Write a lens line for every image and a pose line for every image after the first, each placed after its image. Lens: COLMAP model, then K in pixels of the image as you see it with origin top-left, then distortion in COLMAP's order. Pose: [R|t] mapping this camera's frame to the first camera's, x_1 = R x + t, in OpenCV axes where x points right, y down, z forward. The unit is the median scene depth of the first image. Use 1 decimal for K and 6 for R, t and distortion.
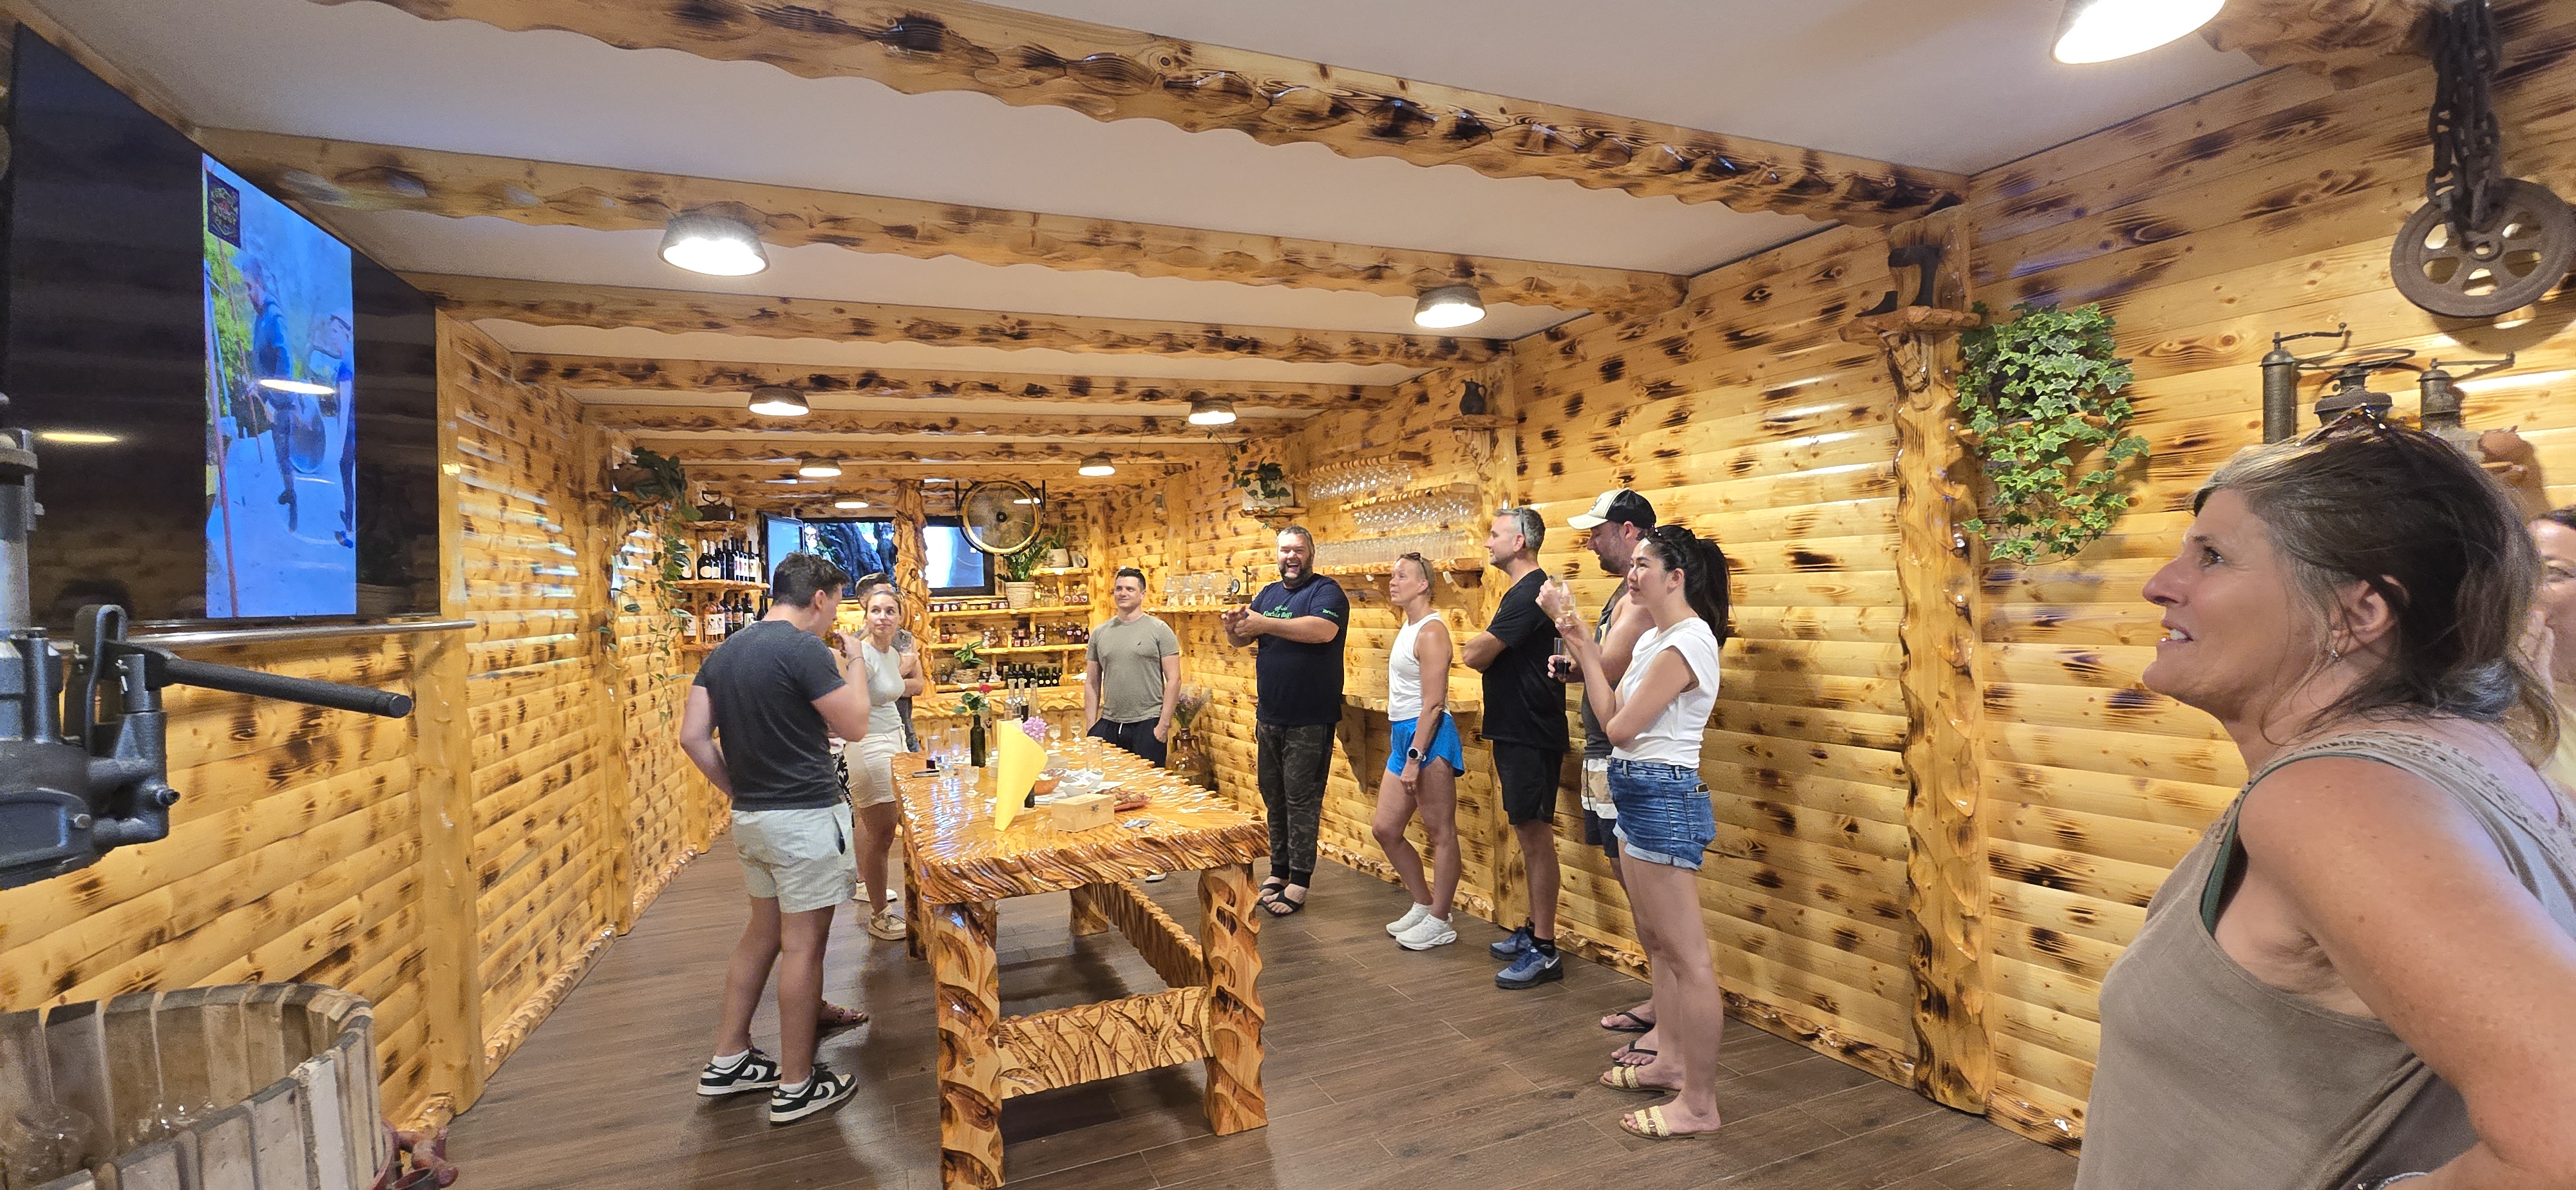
lens RADIAL K [[1051.5, 0, 1288.0], [0, 1051.5, 595.0], [0, 0, 1]] dist [0.005786, -0.000368]
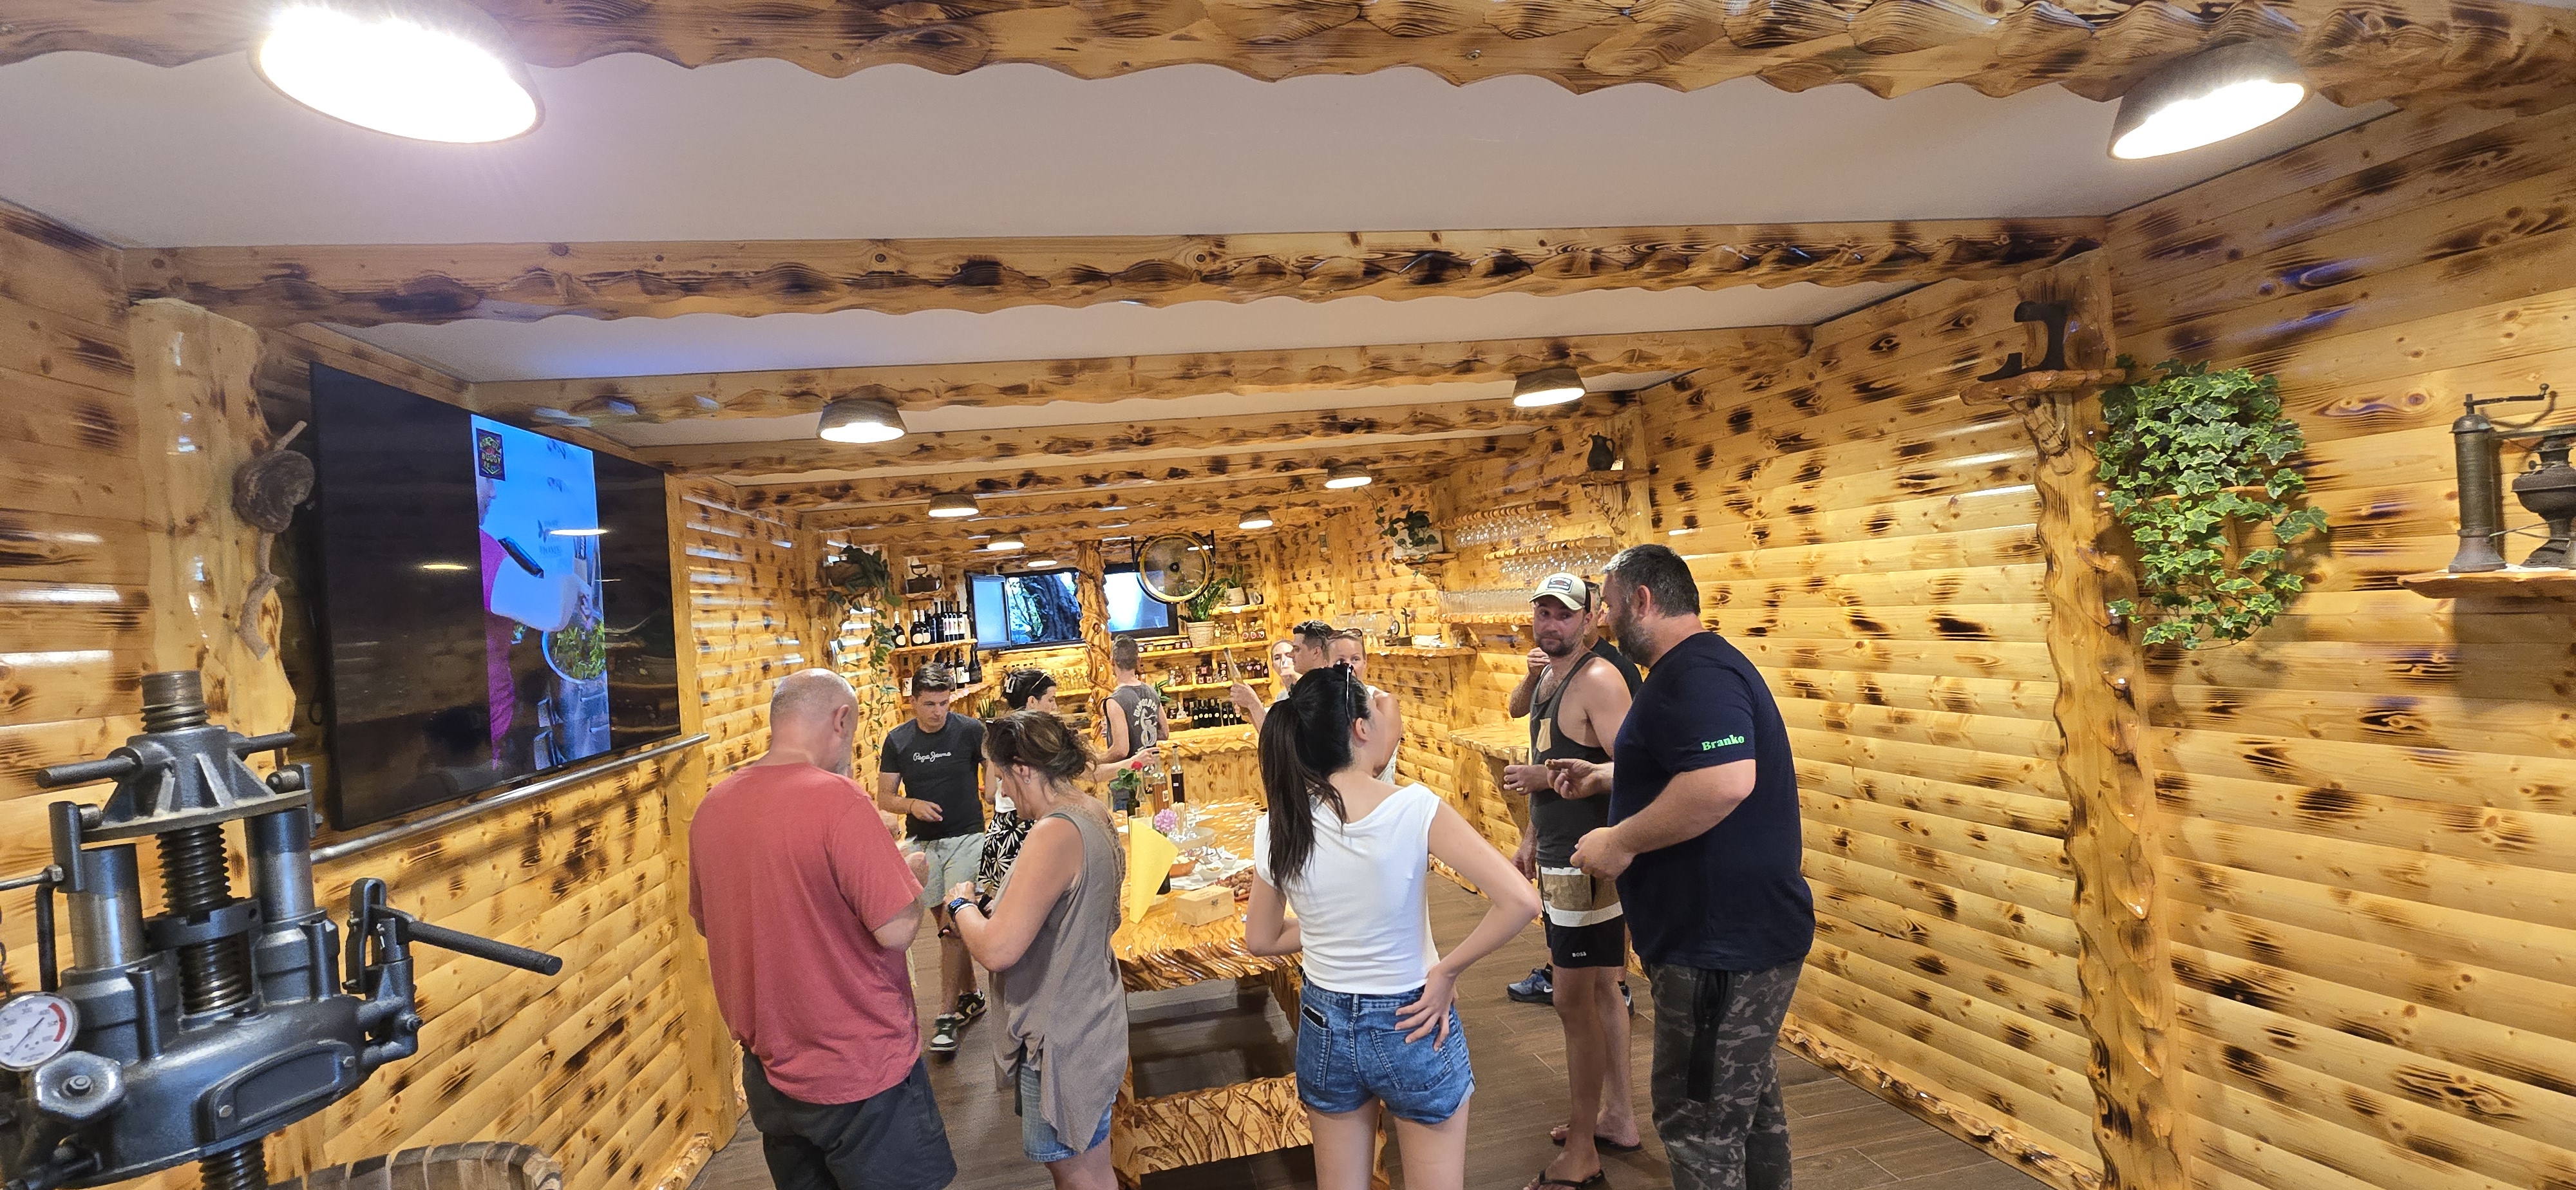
lens RADIAL K [[1051.5, 0, 1288.0], [0, 1051.5, 595.0], [0, 0, 1]] dist [0.005786, -0.000368]
pose [[0.979580, -0.051130, -0.194447, 0.112671], [0.051880, 0.998653, -0.001241, -0.104397], [0.194248, -0.008872, 0.980912, -0.034515]]
